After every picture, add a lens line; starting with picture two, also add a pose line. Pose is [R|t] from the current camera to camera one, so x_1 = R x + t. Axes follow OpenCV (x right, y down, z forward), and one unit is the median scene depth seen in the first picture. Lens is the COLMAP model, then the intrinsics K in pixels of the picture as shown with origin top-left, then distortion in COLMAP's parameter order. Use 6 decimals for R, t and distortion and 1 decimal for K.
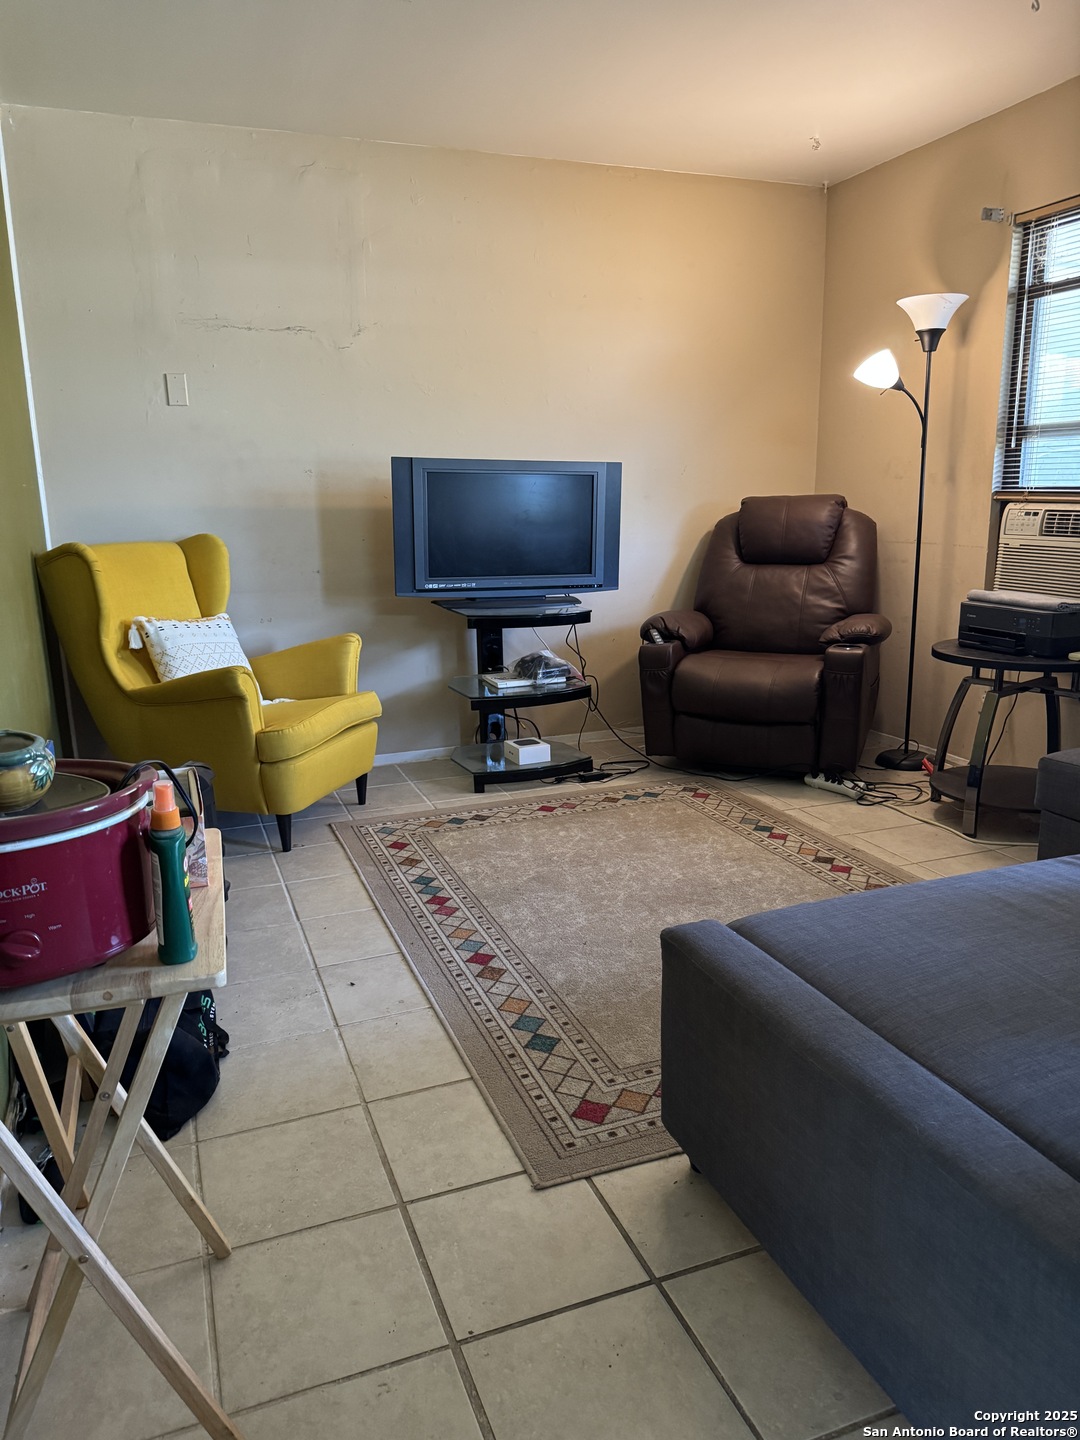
lens RADIAL K [[1019.0, 0, 547.8], [0, 1019.0, 724.0], [0, 0, 1]] dist [0.048463, -0.061746]
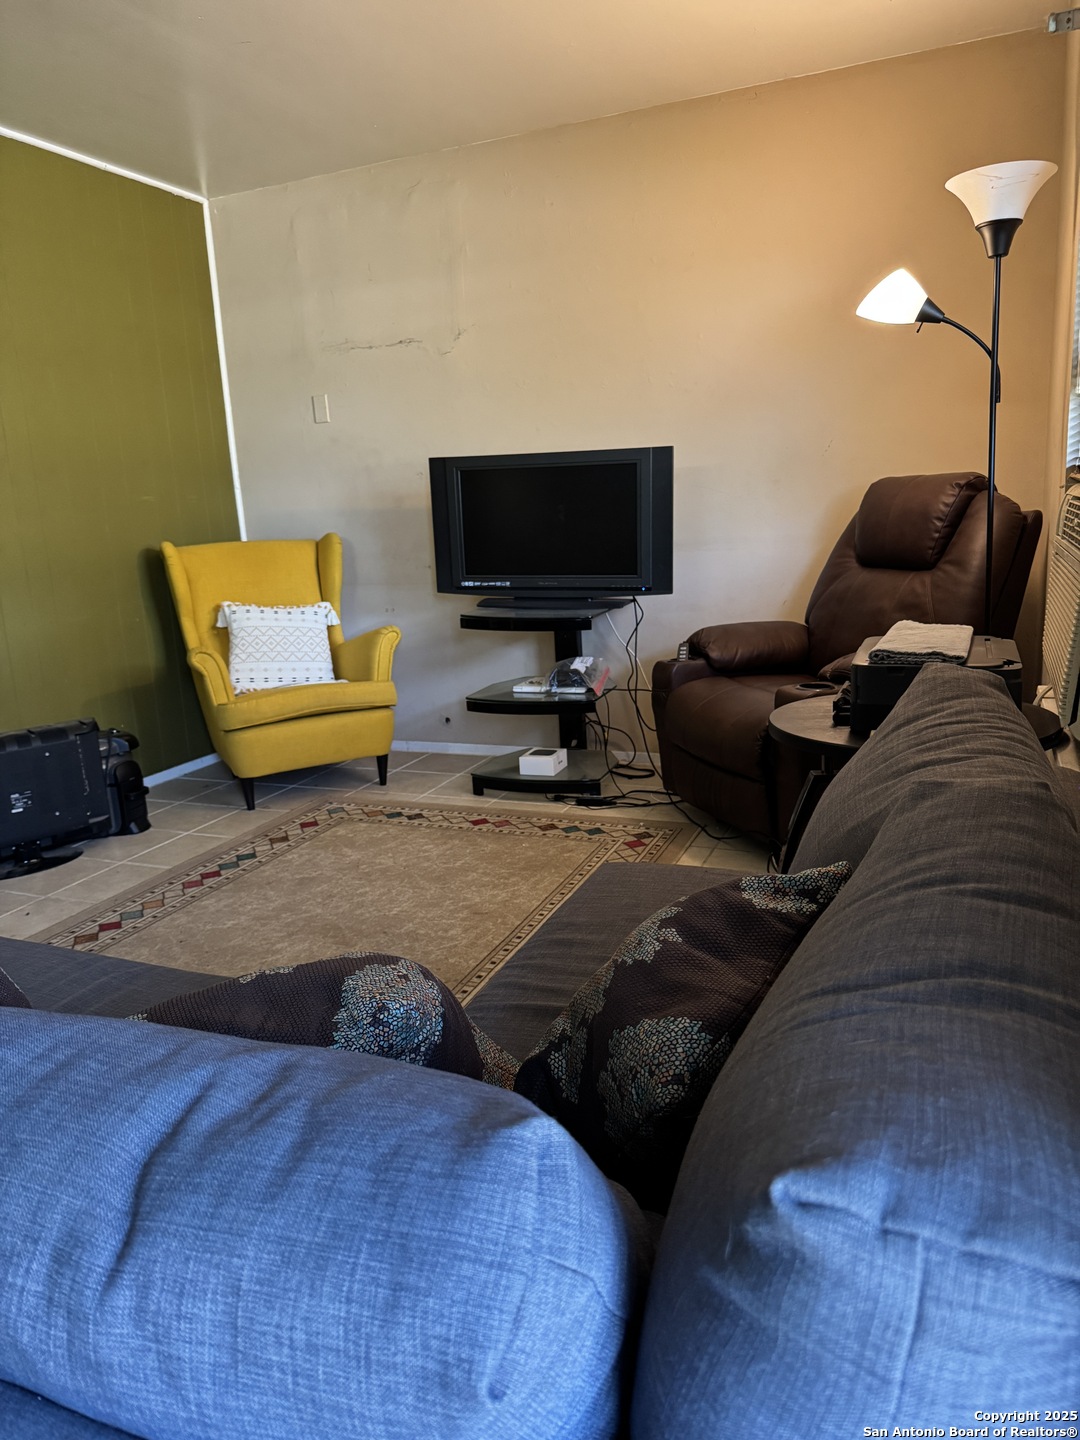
lens RADIAL K [[1019.0, 0, 533.7], [0, 1019.0, 717.3], [0, 0, 1]] dist [0.048463, -0.061746]
pose [[0.712840, 0.126322, -0.689856, 0.667859], [-0.113604, 0.991452, 0.064159, -0.079333], [0.692064, 0.032635, 0.721098, 0.337559]]
